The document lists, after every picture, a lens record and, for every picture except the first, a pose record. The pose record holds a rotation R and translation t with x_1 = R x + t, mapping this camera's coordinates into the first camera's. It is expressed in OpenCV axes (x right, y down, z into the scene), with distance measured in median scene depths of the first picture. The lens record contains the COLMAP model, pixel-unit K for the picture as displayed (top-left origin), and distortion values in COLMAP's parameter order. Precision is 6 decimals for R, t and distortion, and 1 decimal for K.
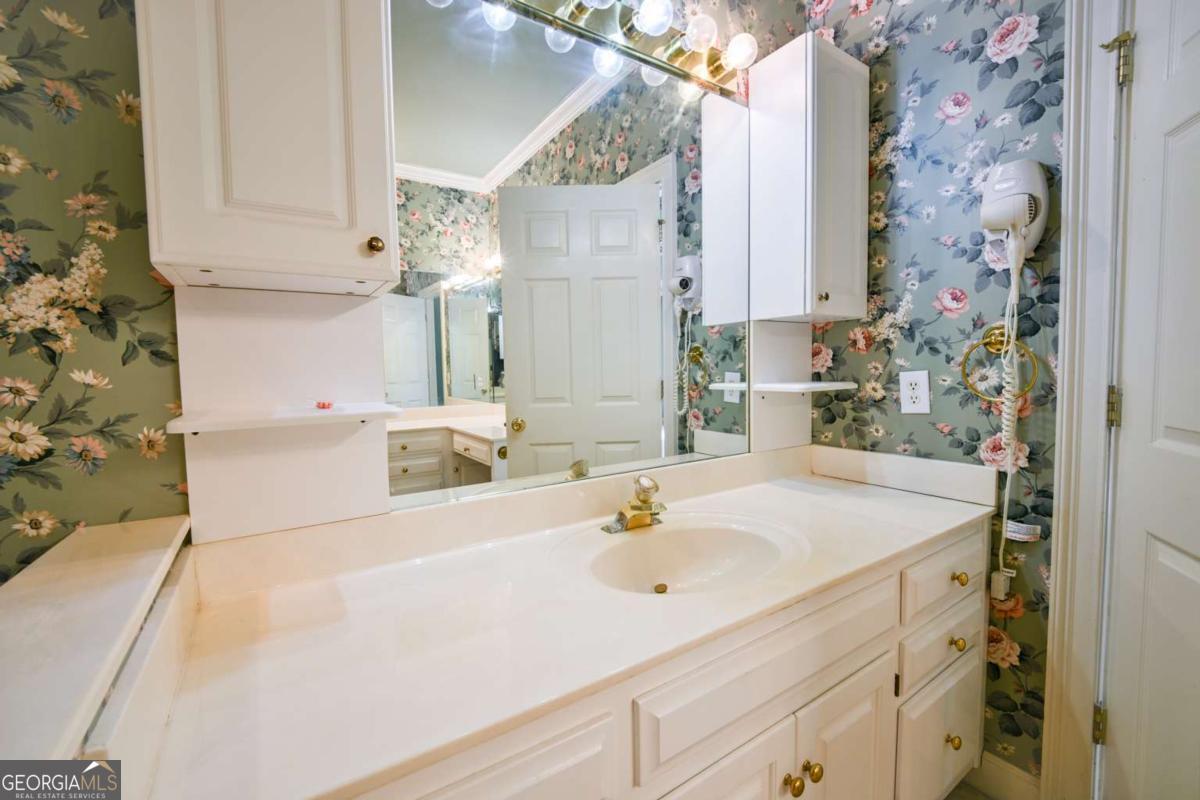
lens RADIAL K [[493.8, 0, 598.3], [0, 493.8, 398.3], [0, 0, 1]] dist [-0.002897, 0.000626]
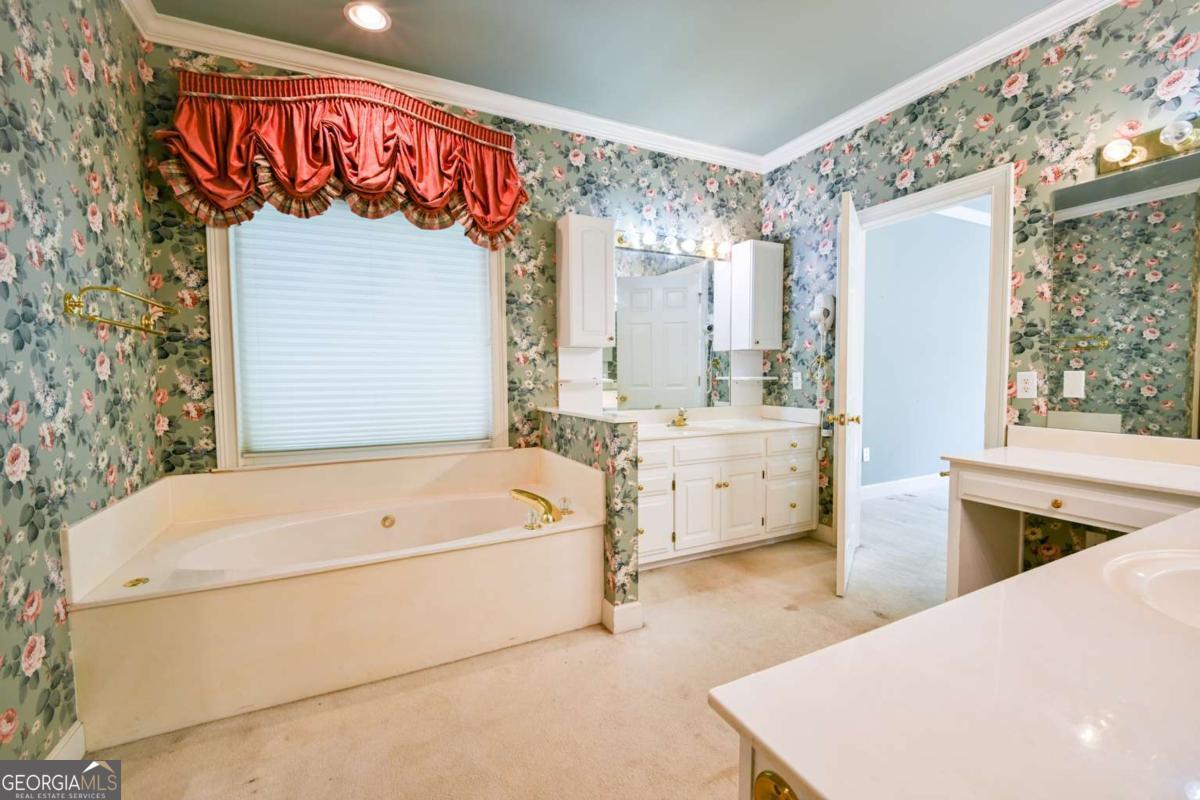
lens RADIAL K [[493.8, 0, 598.9], [0, 493.8, 396.6], [0, 0, 1]] dist [-0.002897, 0.000626]
pose [[0.991236, 0.018965, -0.130733, -0.008913], [-0.019588, 0.999802, -0.003480, 0.090751], [0.130641, 0.006010, 0.991412, -1.497400]]
